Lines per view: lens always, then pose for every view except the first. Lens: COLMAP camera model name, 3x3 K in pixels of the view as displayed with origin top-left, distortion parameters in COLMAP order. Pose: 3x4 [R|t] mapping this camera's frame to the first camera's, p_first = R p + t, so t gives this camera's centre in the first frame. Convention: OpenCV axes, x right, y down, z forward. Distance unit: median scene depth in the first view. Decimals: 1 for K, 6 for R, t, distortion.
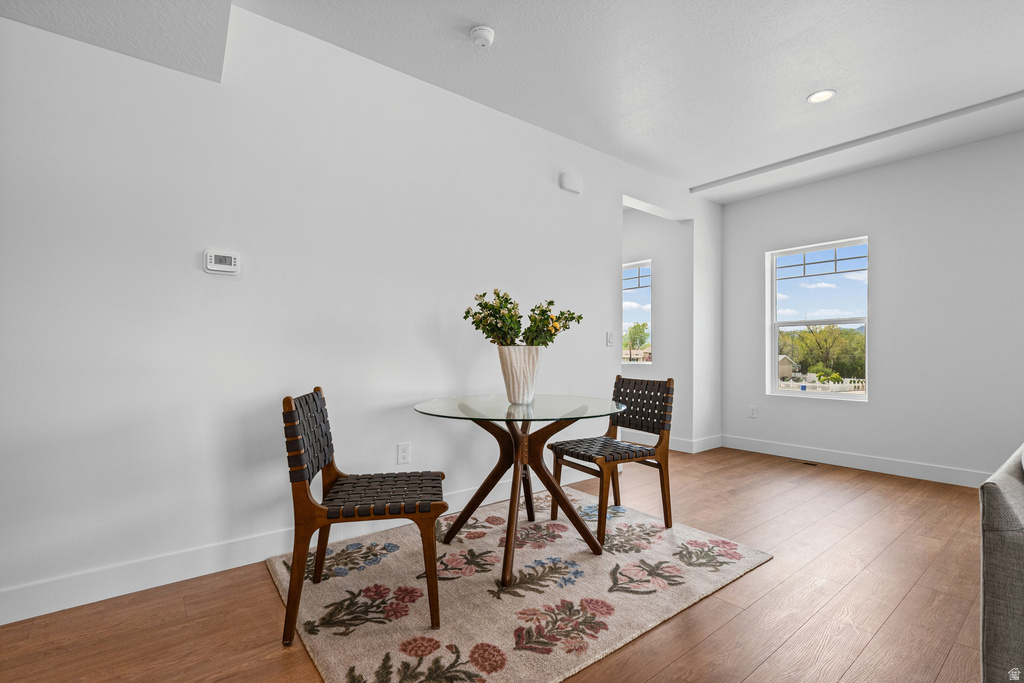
lens RADIAL K [[468.6, 0, 514.9], [0, 468.6, 350.6], [0, 0, 1]] dist [0.005090, -0.003290]
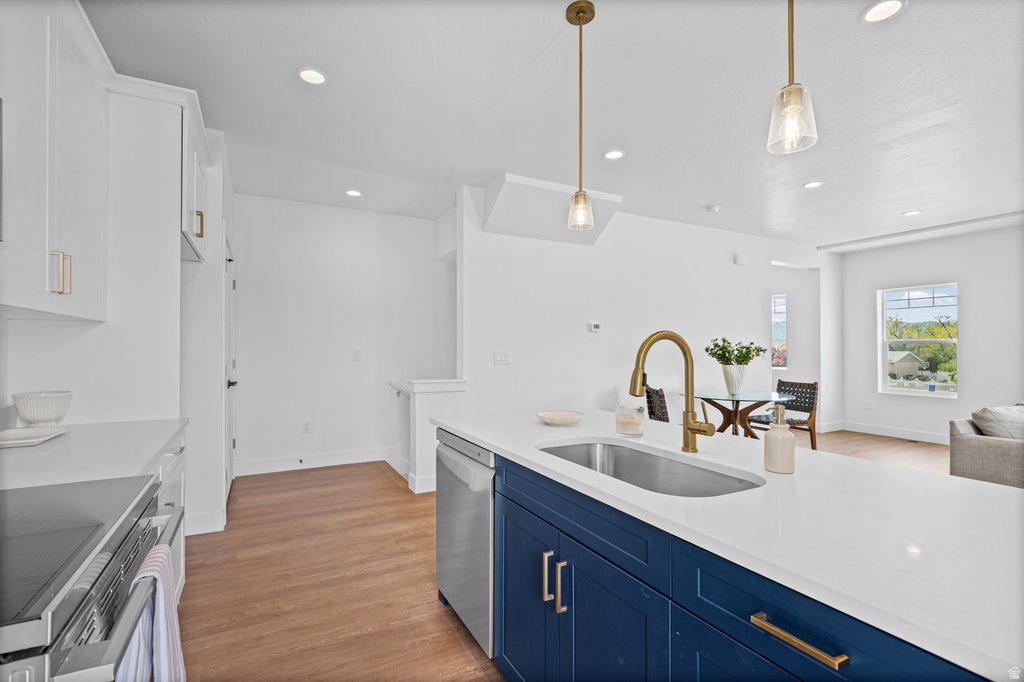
lens RADIAL K [[468.6, 0, 508.0], [0, 468.6, 340.6], [0, 0, 1]] dist [0.005090, -0.003290]
pose [[0.982736, -0.002207, -0.184999, -0.452736], [0.000497, 0.999957, -0.009289, -0.076532], [0.185011, 0.009037, 0.982695, -0.905579]]
